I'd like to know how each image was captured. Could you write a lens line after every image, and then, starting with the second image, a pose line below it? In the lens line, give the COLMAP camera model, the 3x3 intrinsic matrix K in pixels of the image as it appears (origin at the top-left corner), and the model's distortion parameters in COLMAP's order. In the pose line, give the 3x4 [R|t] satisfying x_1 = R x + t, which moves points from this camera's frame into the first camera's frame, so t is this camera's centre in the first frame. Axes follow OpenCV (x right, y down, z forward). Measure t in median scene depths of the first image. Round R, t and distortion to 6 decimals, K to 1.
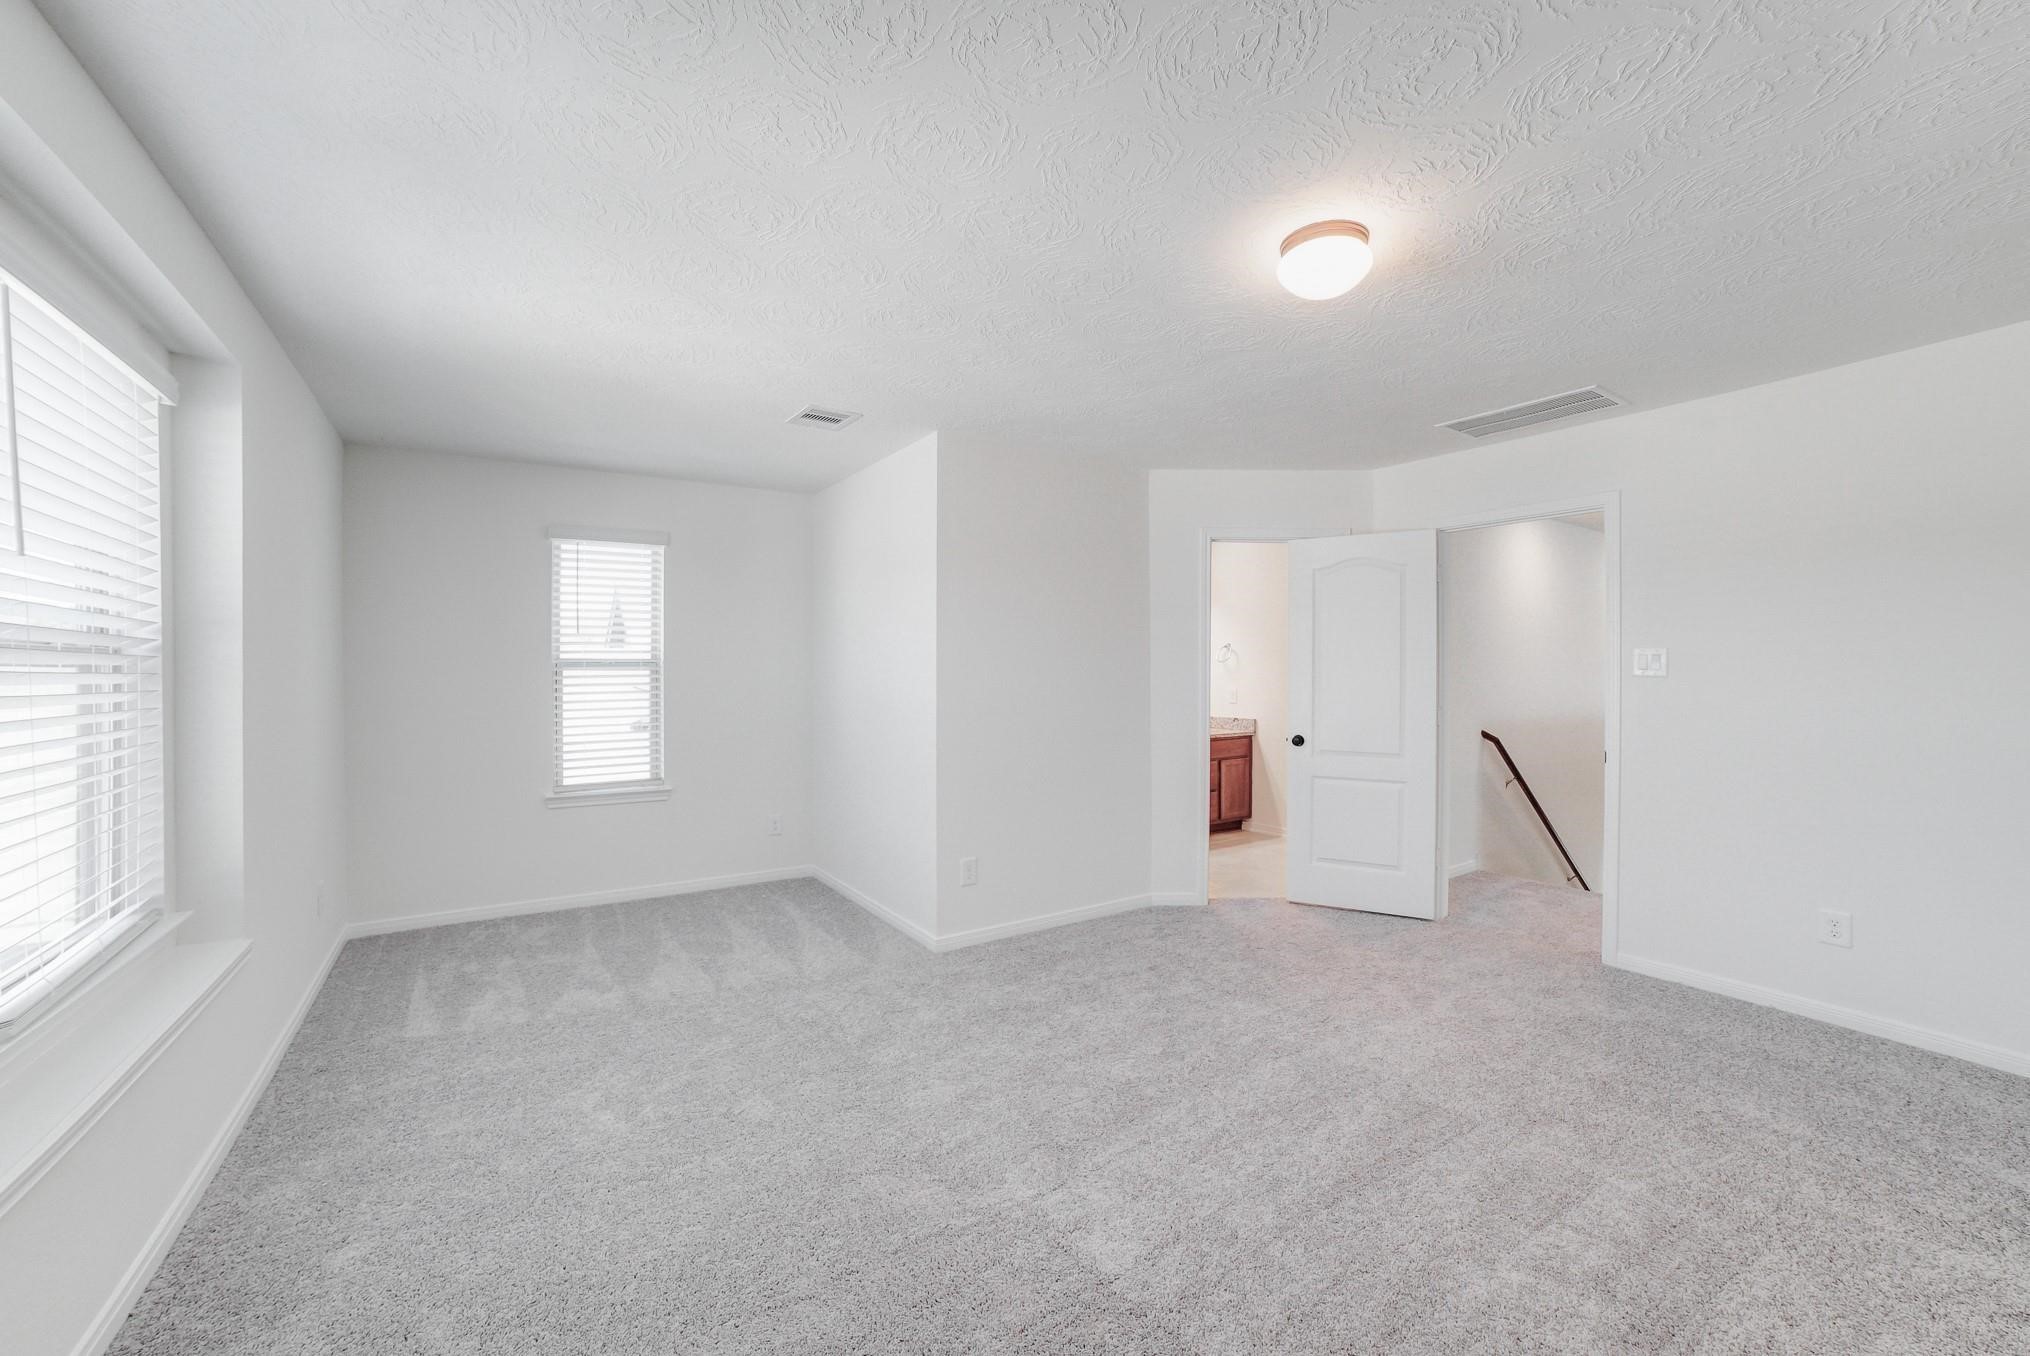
lens RADIAL K [[818.2, 0, 1006.3], [0, 818.2, 681.8], [0, 0, 1]] dist [-0.002001, 0.018172]
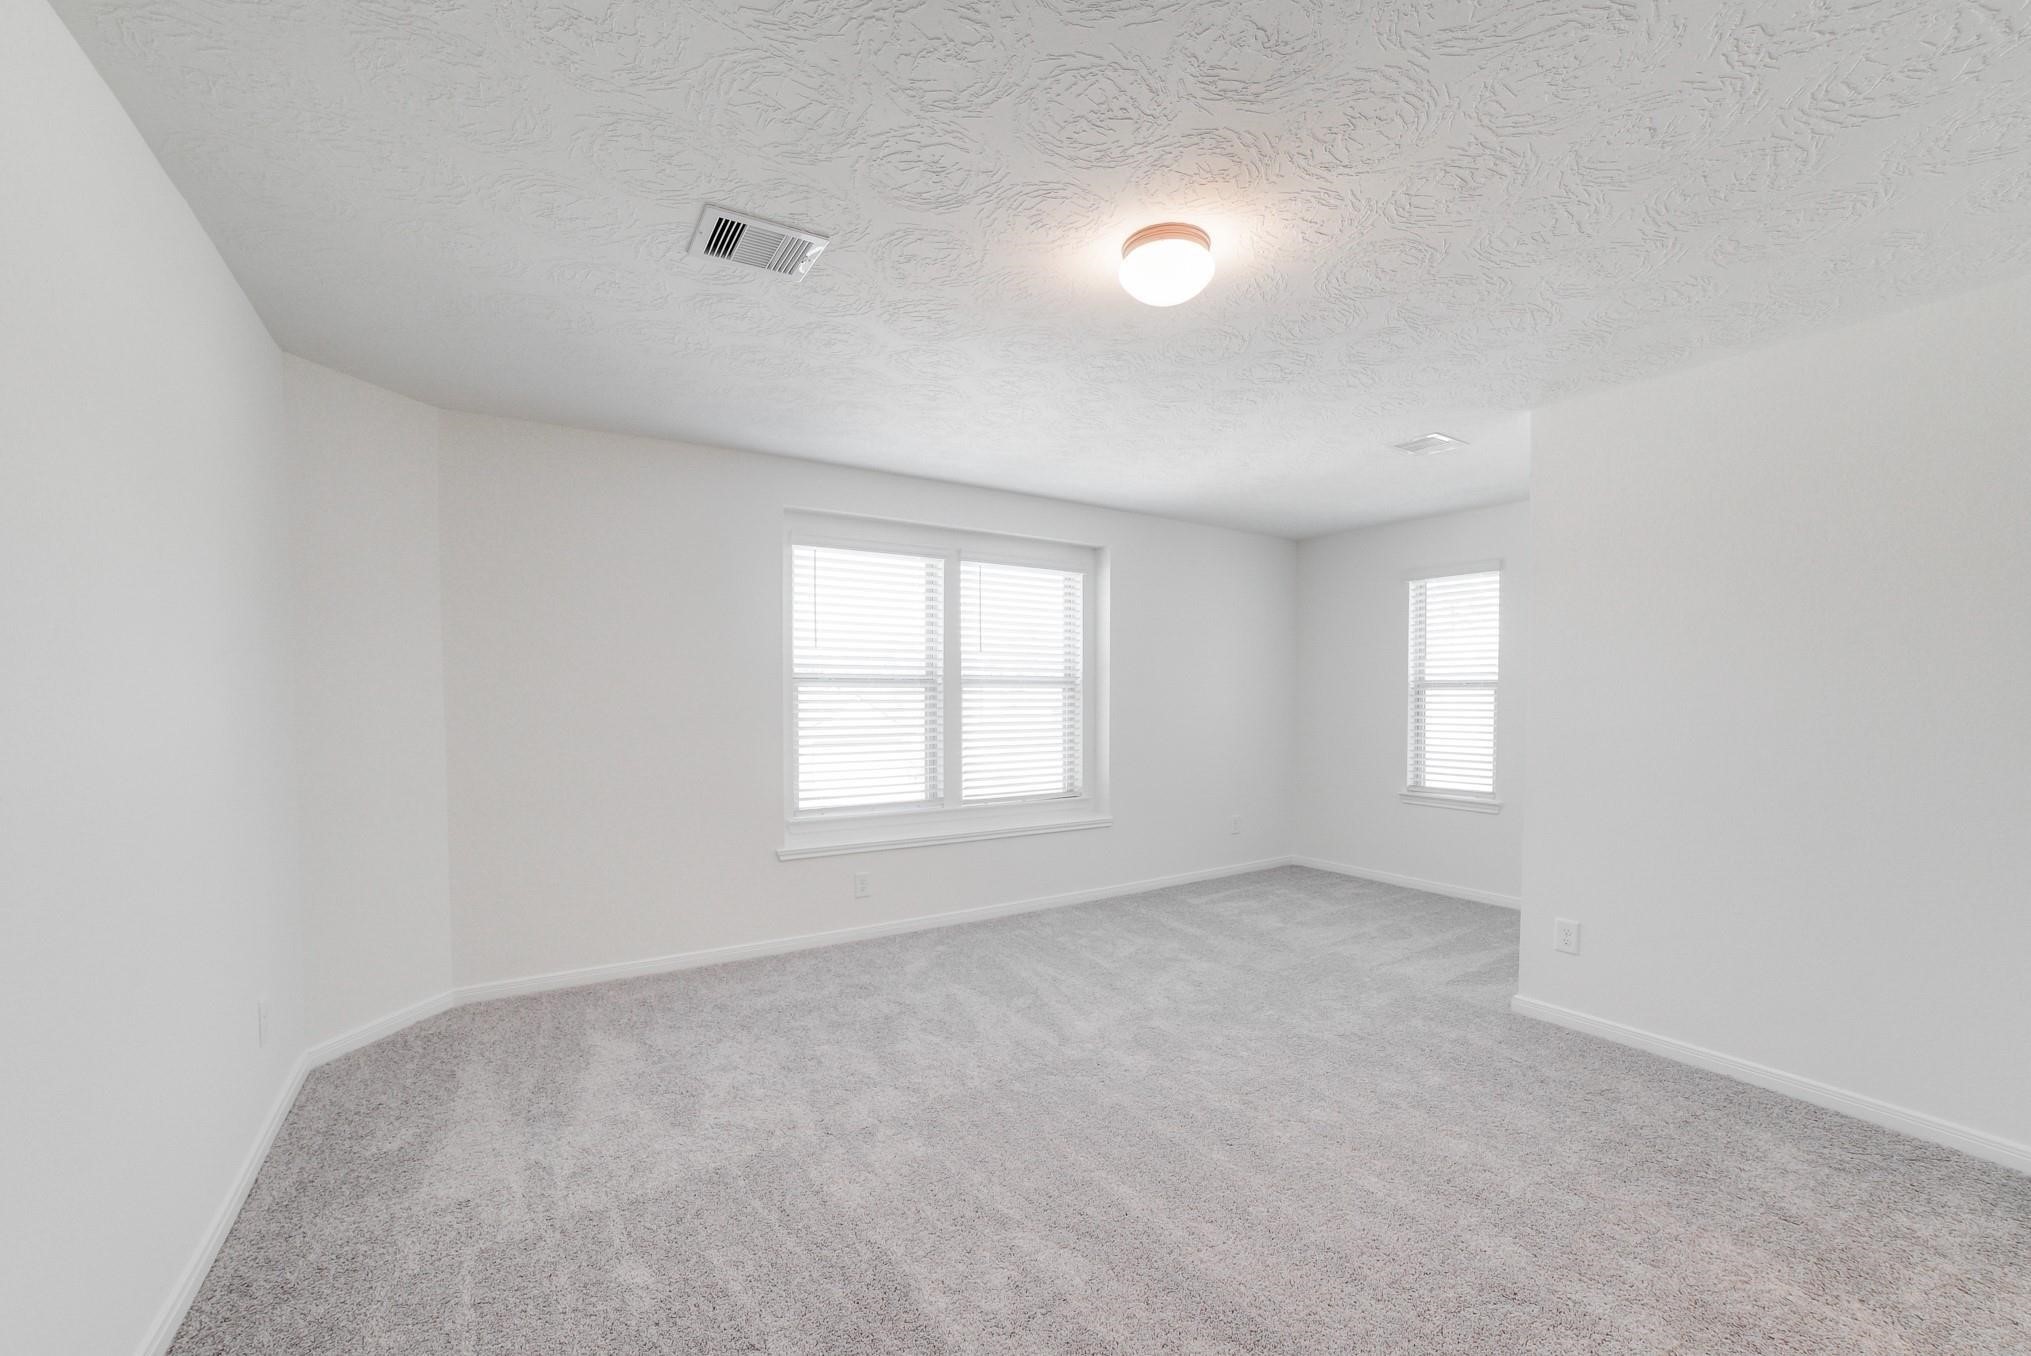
lens RADIAL K [[819.1, 0, 1015.5], [0, 819.1, 678.0], [0, 0, 1]] dist [0.000607, 0.021561]
pose [[0.058377, -0.017902, -0.998134, 0.751742], [-0.013680, 0.999731, -0.018730, -0.001352], [0.998201, 0.014748, 0.058116, 0.402443]]
